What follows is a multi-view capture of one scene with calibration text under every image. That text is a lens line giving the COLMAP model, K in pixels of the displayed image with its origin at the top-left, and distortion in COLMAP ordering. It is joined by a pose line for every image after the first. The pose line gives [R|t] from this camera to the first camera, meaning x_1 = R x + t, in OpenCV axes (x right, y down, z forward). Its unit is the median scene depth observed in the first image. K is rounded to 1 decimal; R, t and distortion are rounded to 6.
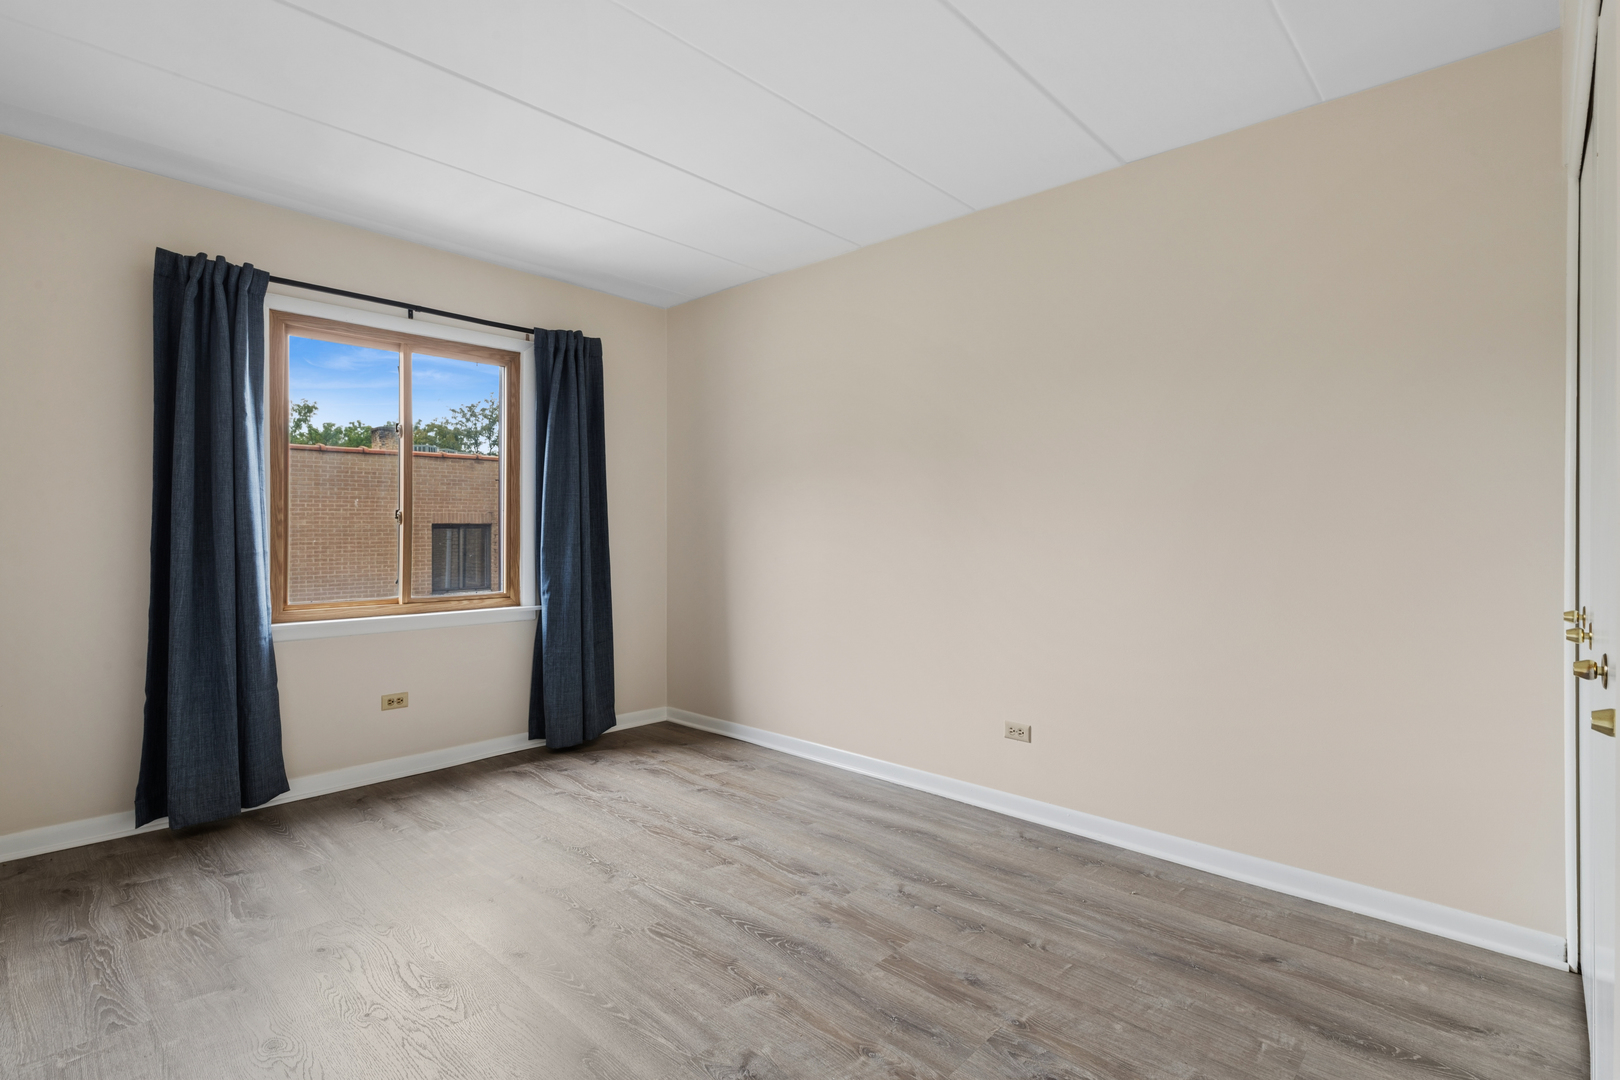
lens RADIAL K [[796.5, 0, 810.1], [0, 796.5, 533.6], [0, 0, 1]] dist [0.000107, -0.000145]
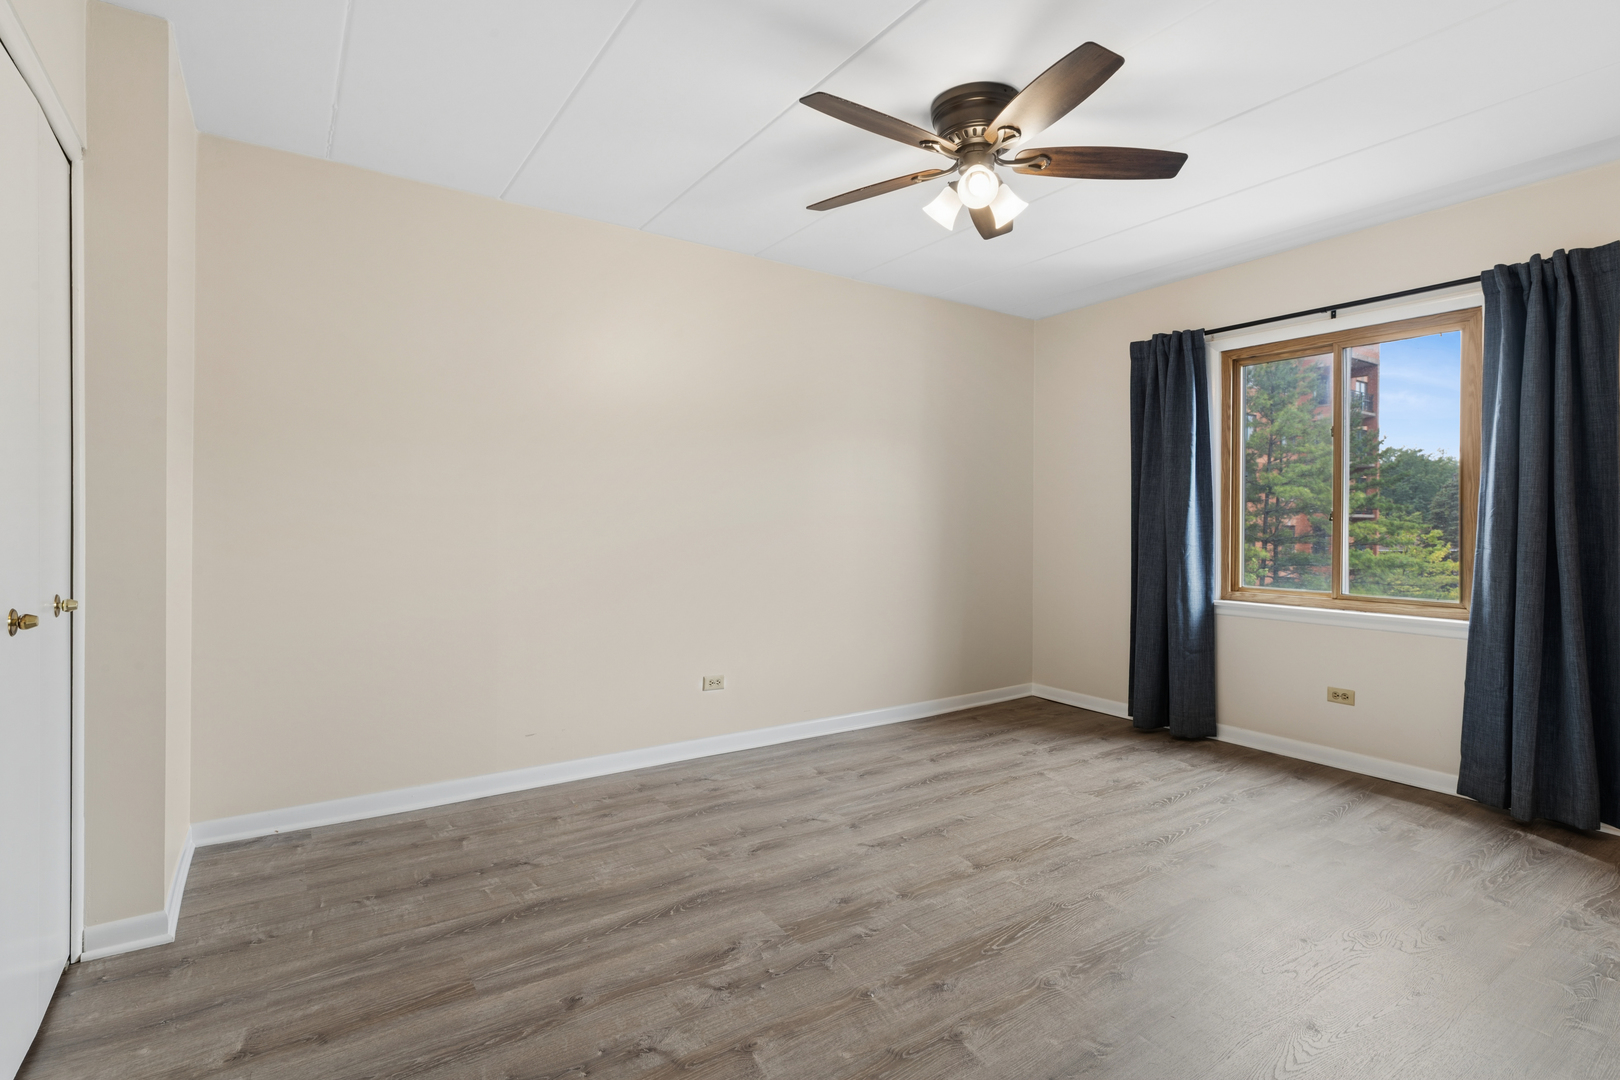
lens RADIAL K [[796.5, 0, 810.1], [0, 796.5, 533.6], [0, 0, 1]] dist [0.000107, -0.000145]
pose [[-0.217223, 0.002662, -0.976118, 0.615225], [-0.002337, 0.999992, 0.003248, 0.002658], [0.976119, 0.002987, -0.217215, 0.564608]]
